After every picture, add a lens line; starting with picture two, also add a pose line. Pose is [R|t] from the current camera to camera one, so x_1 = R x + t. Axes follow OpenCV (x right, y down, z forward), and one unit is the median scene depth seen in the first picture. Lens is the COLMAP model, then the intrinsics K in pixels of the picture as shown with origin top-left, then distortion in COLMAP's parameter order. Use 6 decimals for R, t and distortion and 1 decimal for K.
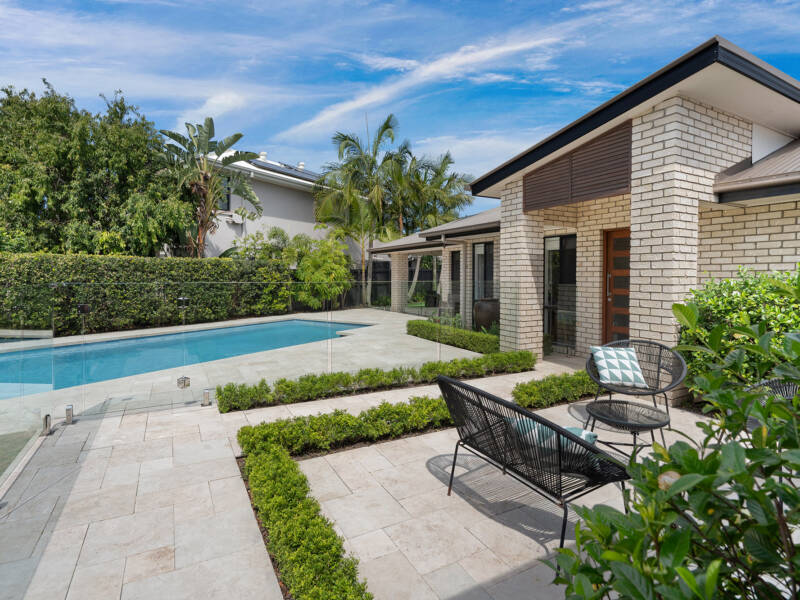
lens RADIAL K [[421.3, 0, 400.0], [0, 421.3, 300.0], [0, 0, 1]] dist [0.001512, 0.000505]
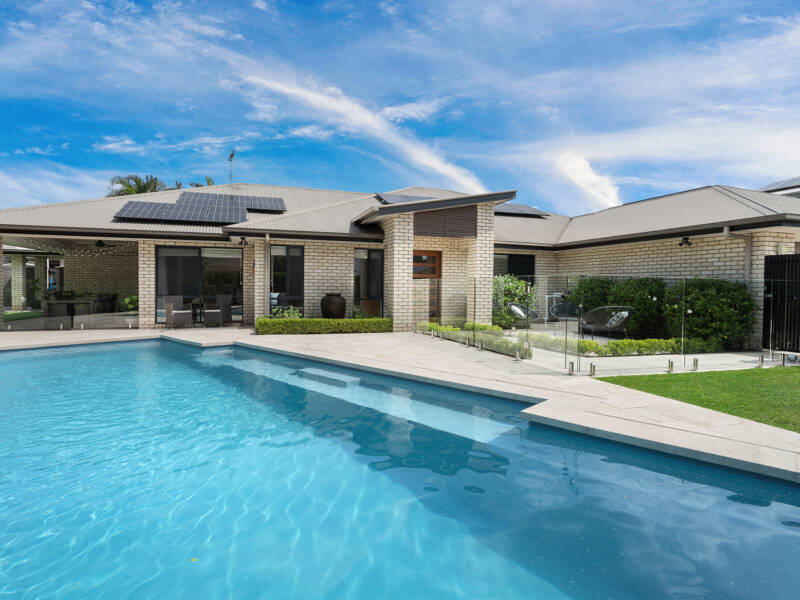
lens RADIAL K [[478.0, 0, 400.0], [0, 478.0, 300.0], [0, 0, 1]] dist [-0.002902, -0.000431]
pose [[0.169762, -0.024014, 0.985192, -1.047819], [0.046337, 0.998792, 0.016361, 0.000264], [-0.984395, 0.042873, 0.170670, 0.531815]]
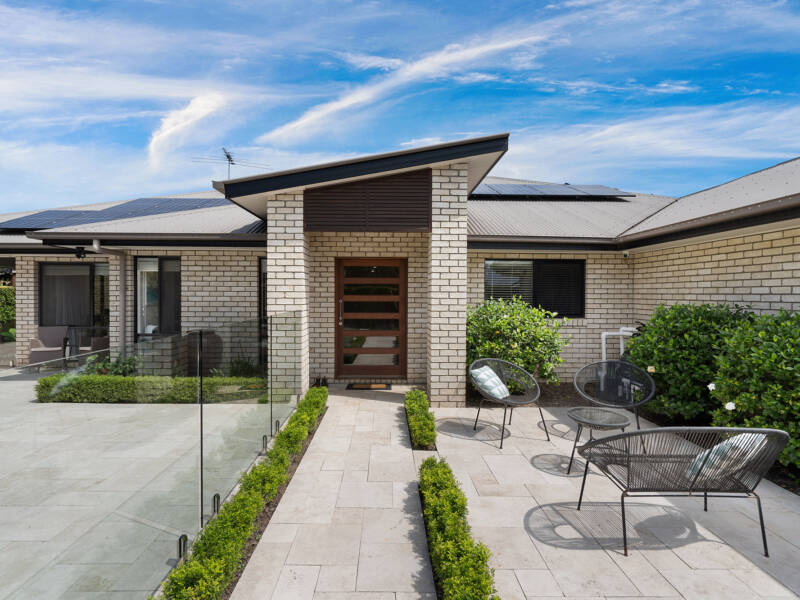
lens RADIAL K [[421.3, 0, 400.0], [0, 421.3, 300.0], [0, 0, 1]] dist [0.001512, 0.000505]
pose [[0.468418, -0.011979, 0.883426, -0.276620], [0.046775, 0.998842, -0.011257, -0.032675], [-0.882268, 0.046596, 0.468436, 0.294795]]
